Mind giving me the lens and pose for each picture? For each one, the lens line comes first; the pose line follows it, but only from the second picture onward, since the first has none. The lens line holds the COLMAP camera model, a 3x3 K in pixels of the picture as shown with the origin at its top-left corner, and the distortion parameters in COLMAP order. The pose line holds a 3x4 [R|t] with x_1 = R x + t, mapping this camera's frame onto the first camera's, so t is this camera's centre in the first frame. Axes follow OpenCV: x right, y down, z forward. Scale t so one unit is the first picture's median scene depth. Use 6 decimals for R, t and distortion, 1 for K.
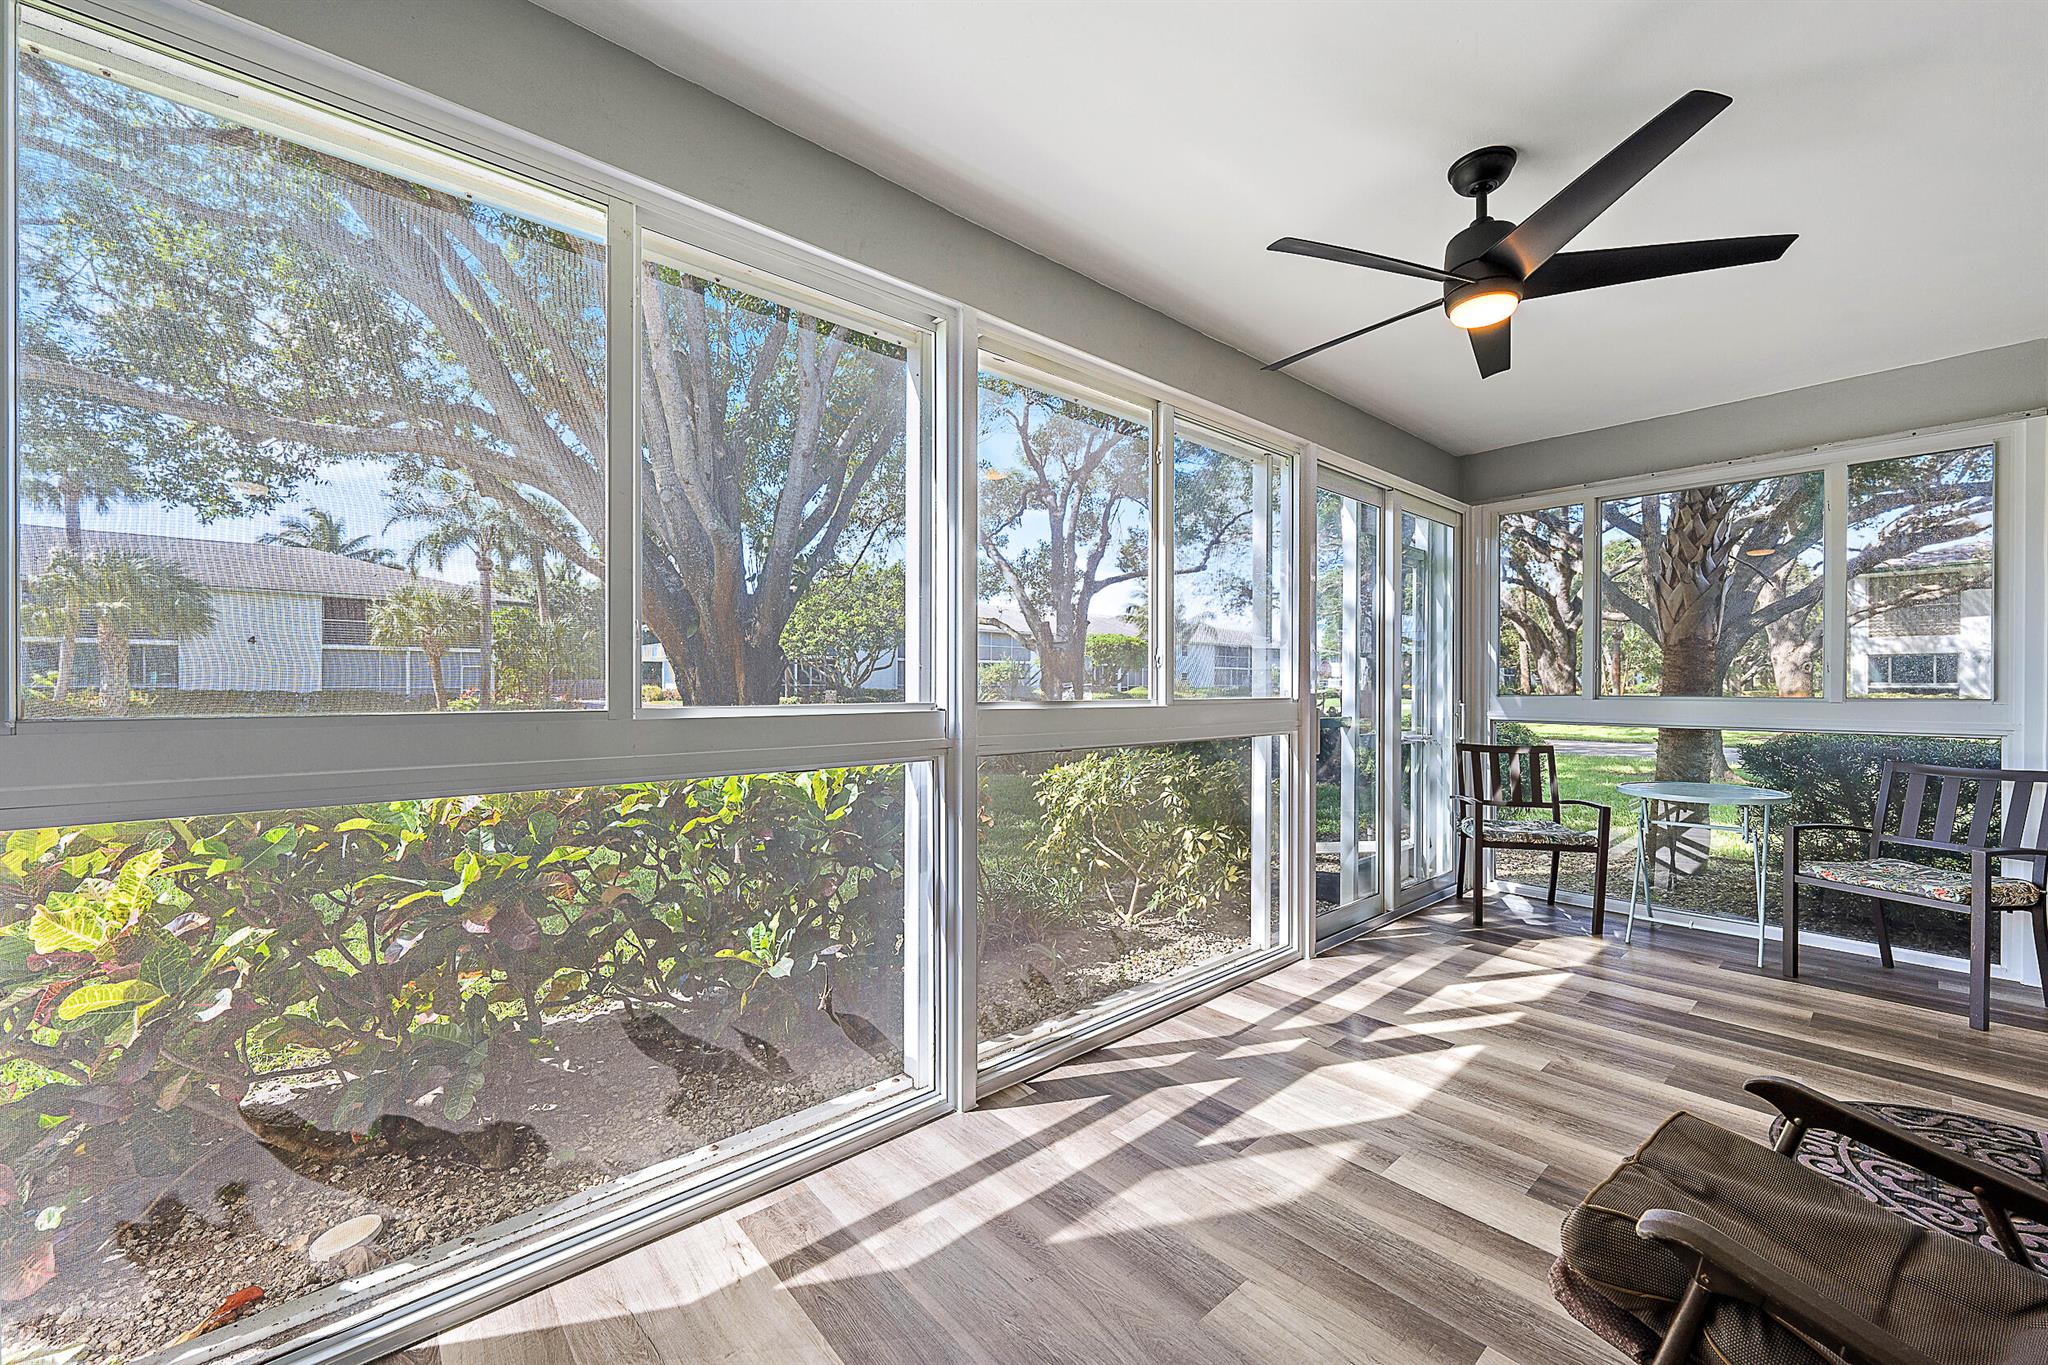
lens RADIAL K [[806.9, 0, 1025.8], [0, 806.9, 689.5], [0, 0, 1]] dist [-0.000666, -0.000062]
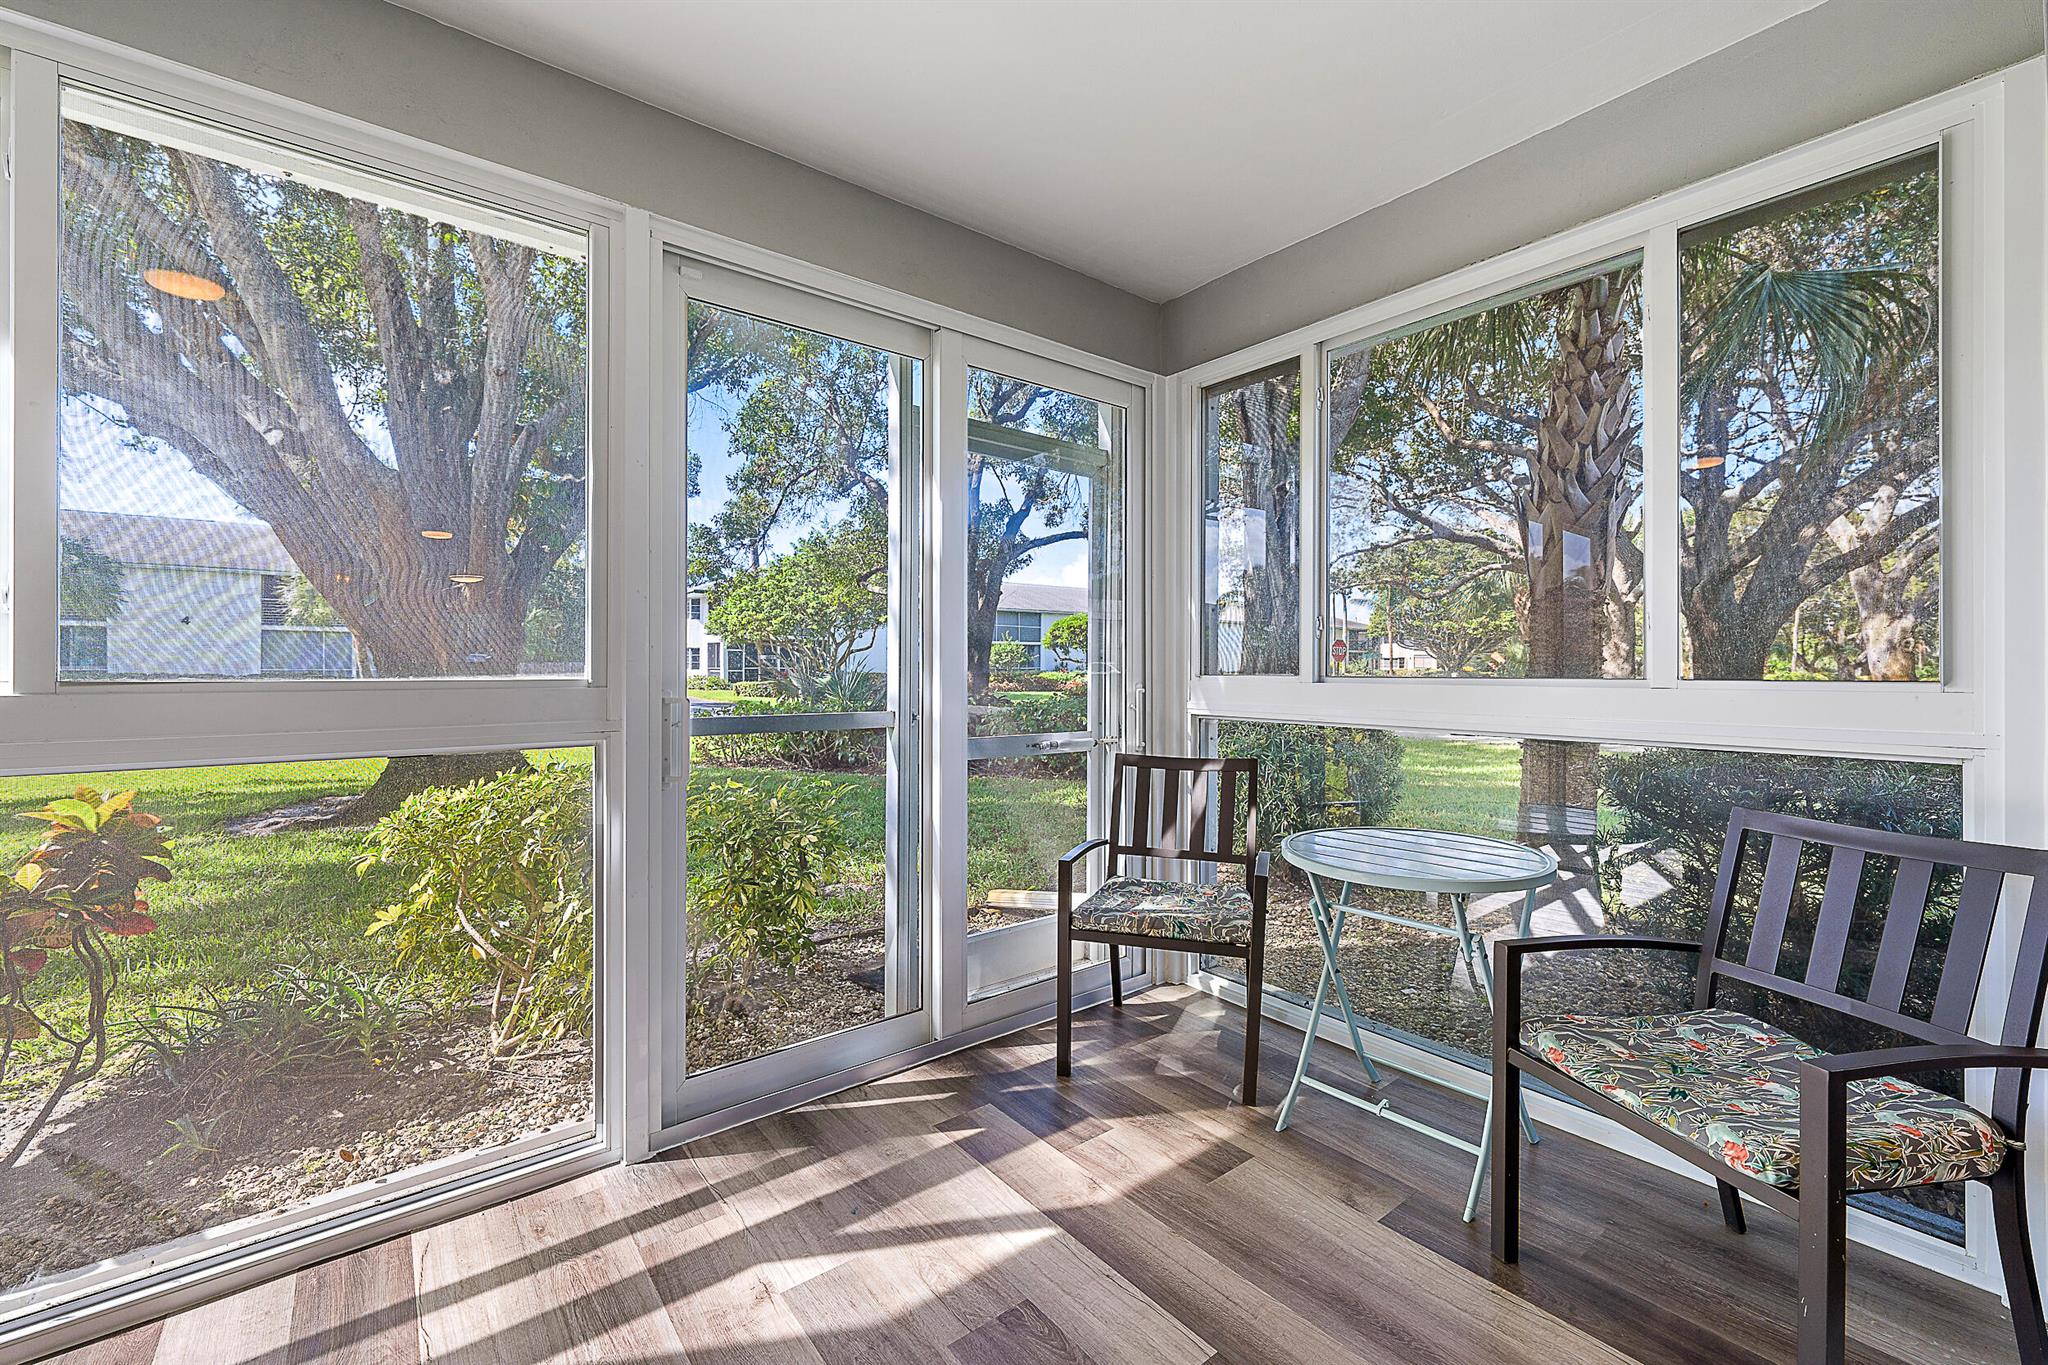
lens RADIAL K [[858.9, 0, 1022.6], [0, 858.9, 670.3], [0, 0, 1]] dist [-0.000356, -0.000556]
pose [[0.998710, -0.000764, -0.050780, 0.581398], [0.000591, 0.999994, -0.003426, 0.005981], [0.050782, 0.003392, 0.998704, 0.397212]]
